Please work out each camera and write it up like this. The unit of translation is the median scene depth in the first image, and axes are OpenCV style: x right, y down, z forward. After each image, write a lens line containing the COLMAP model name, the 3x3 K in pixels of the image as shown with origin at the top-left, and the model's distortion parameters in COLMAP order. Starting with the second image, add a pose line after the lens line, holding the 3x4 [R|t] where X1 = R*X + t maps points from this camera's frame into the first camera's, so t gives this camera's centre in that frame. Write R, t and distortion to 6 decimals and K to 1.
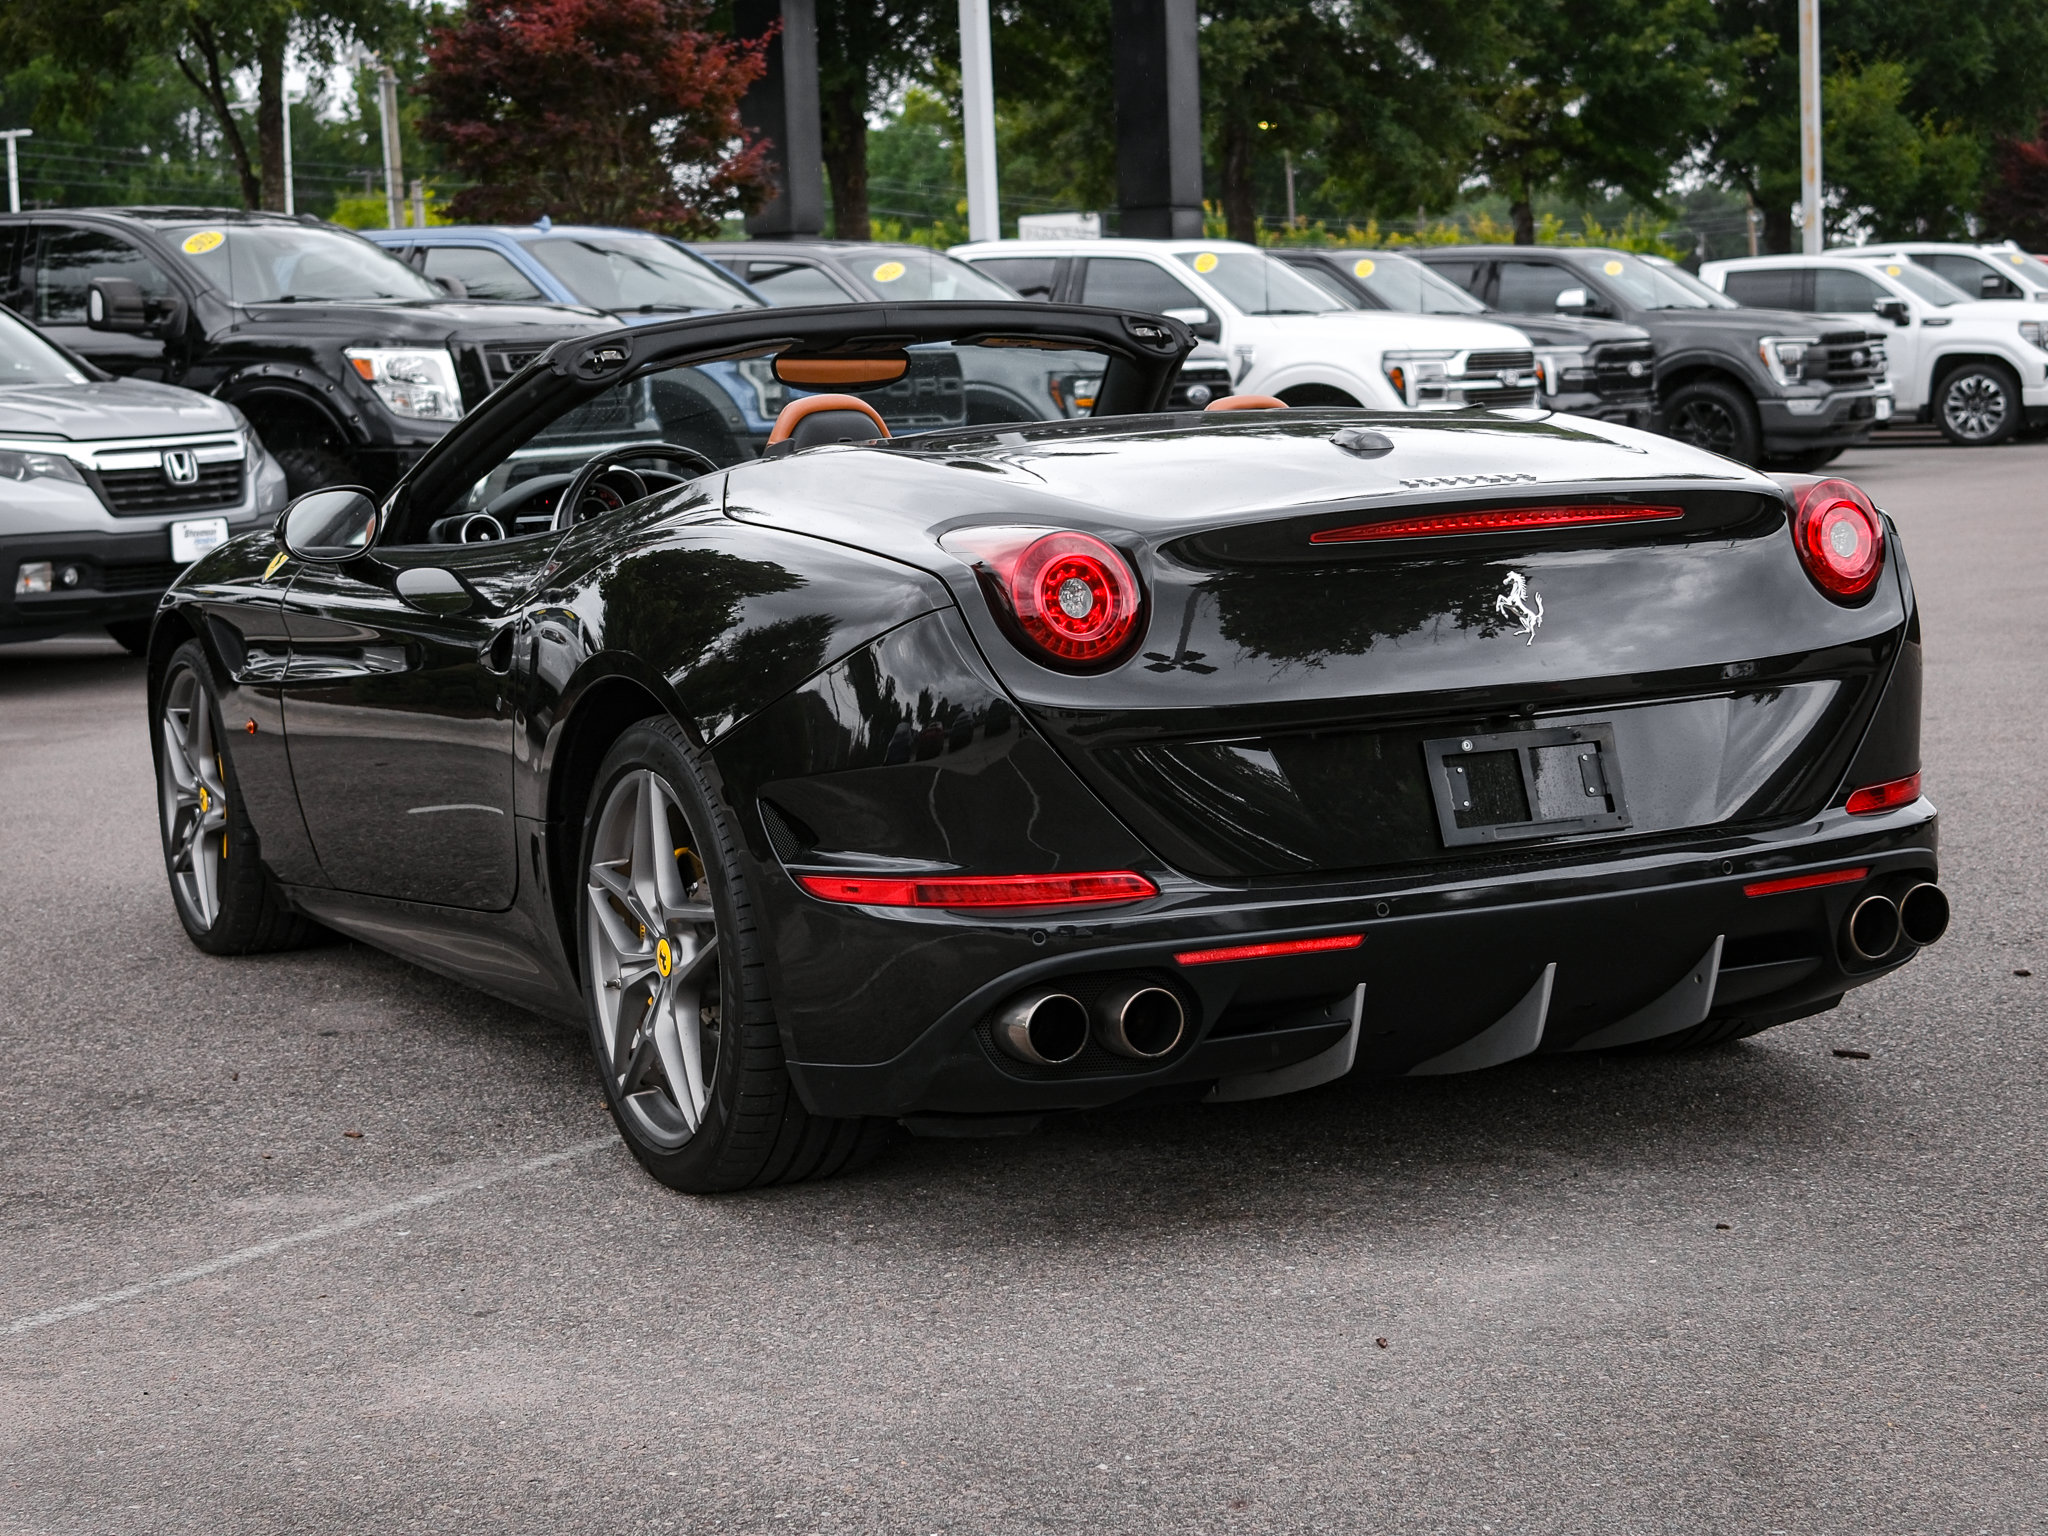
lens RADIAL K [[3662.0, 0, 1024.0], [0, 3662.0, 768.0], [0, 0, 1]] dist [0.023125, 0.145123]
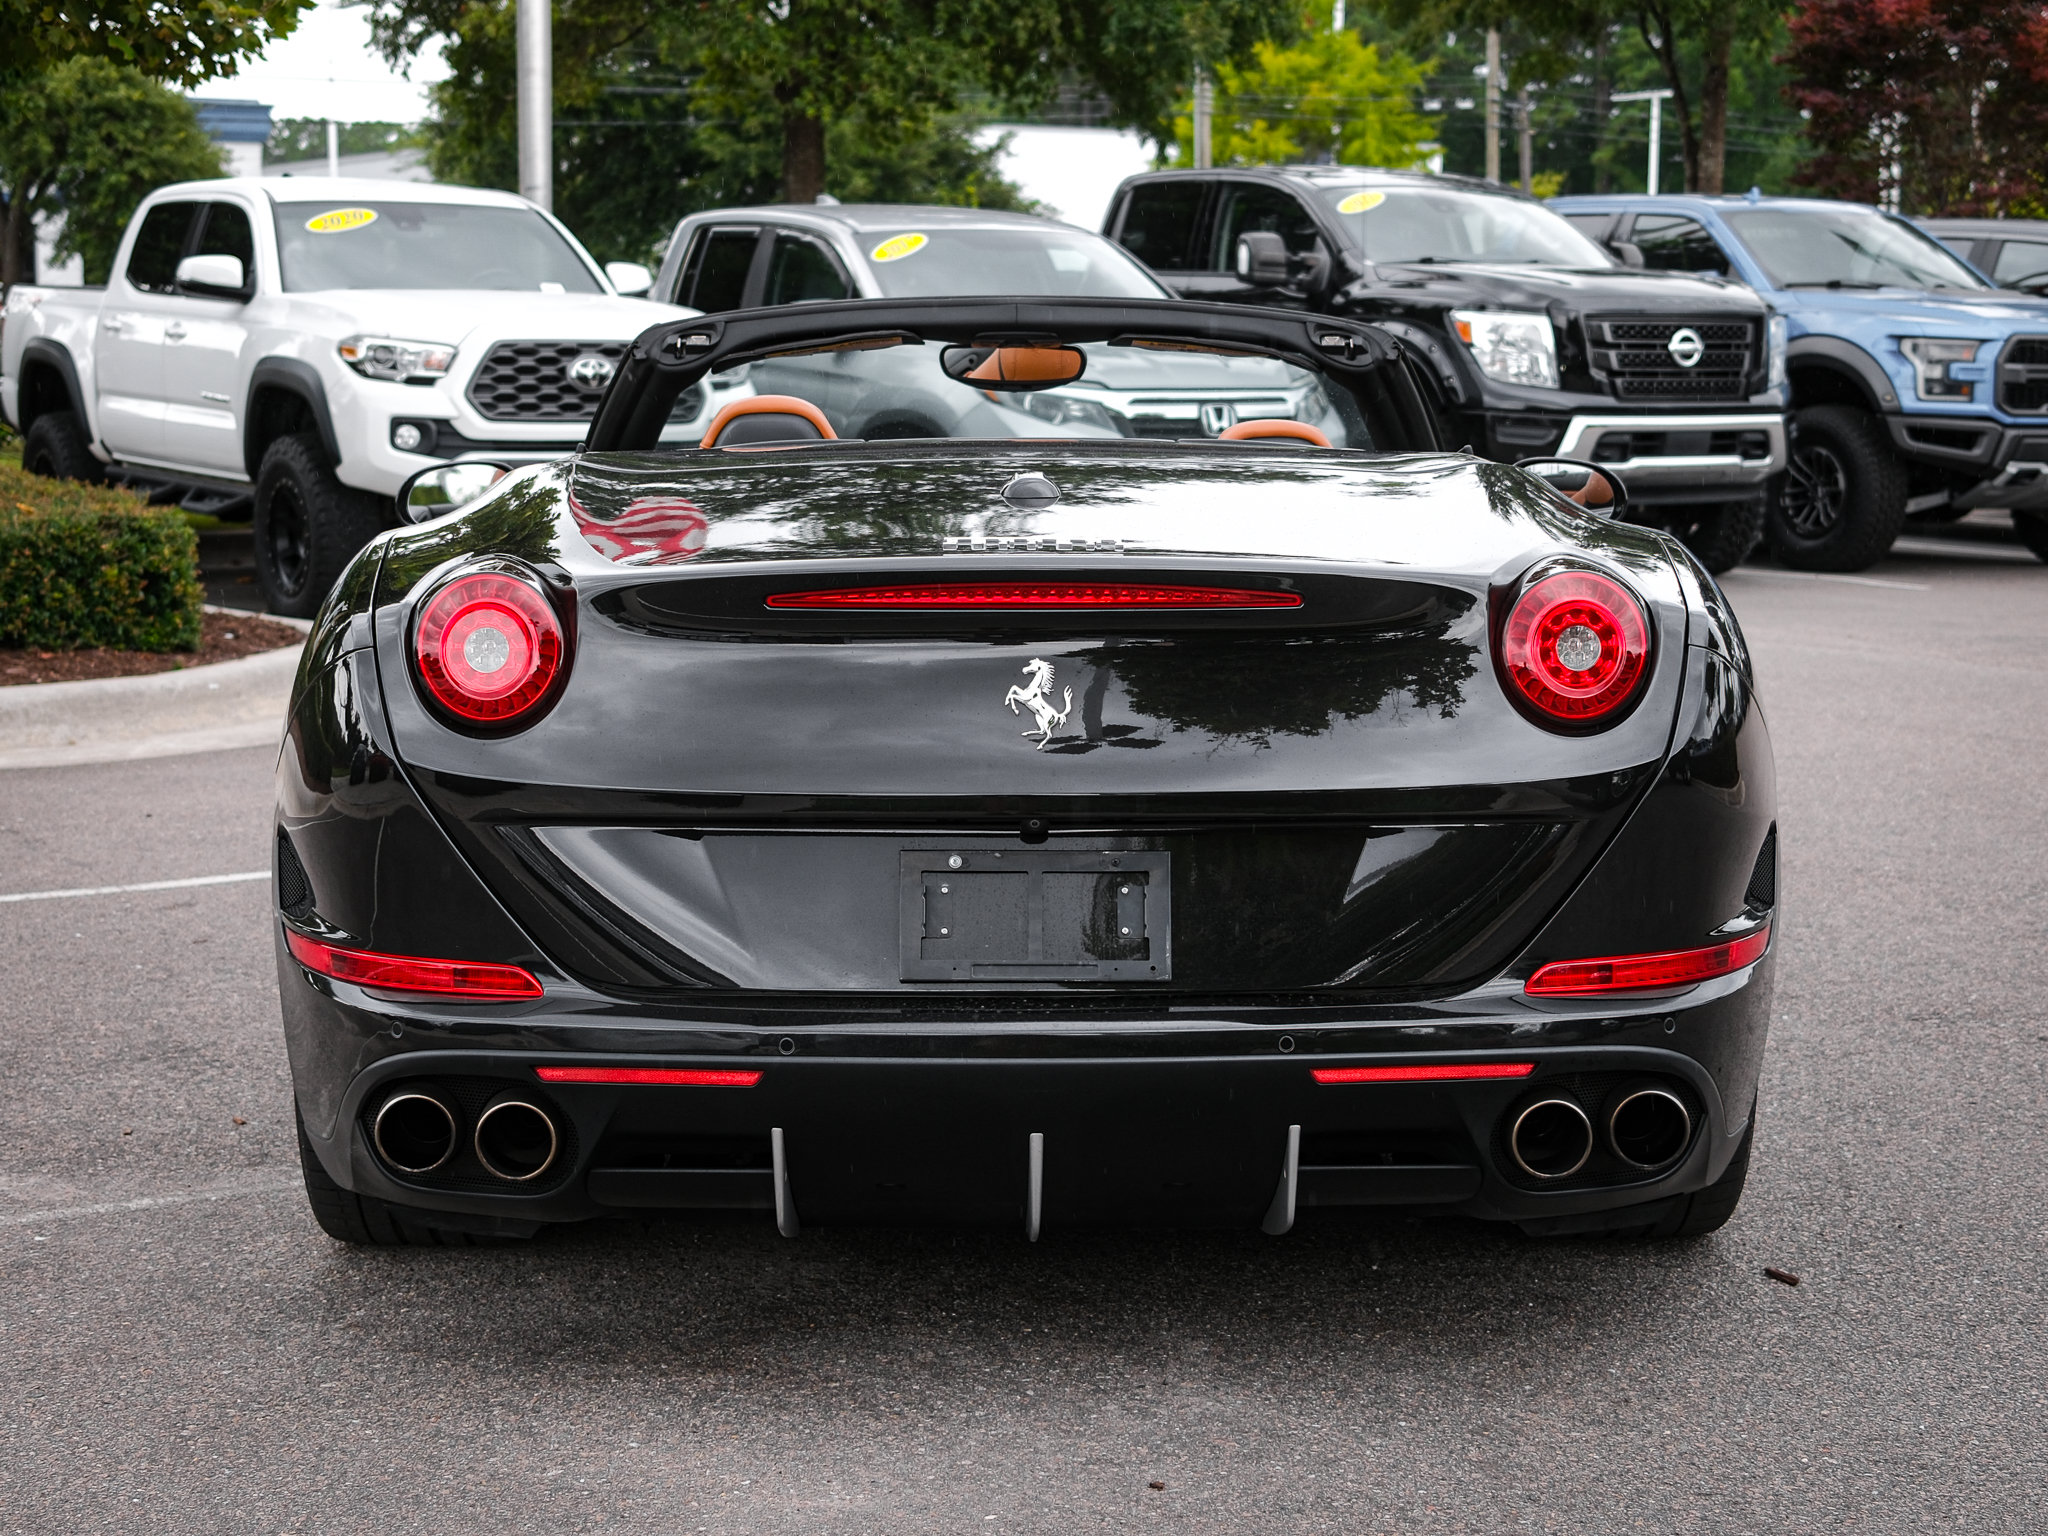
lens RADIAL K [[3489.1, 0, 1353.2], [0, 3489.1, 770.3], [0, 0, 1]] dist [-0.090570, 0.199651]
pose [[0.918319, 0.096691, -0.383850, 0.189307], [-0.089085, 0.995314, 0.037591, -0.024193], [0.385687, -0.000326, 0.922630, 0.112641]]
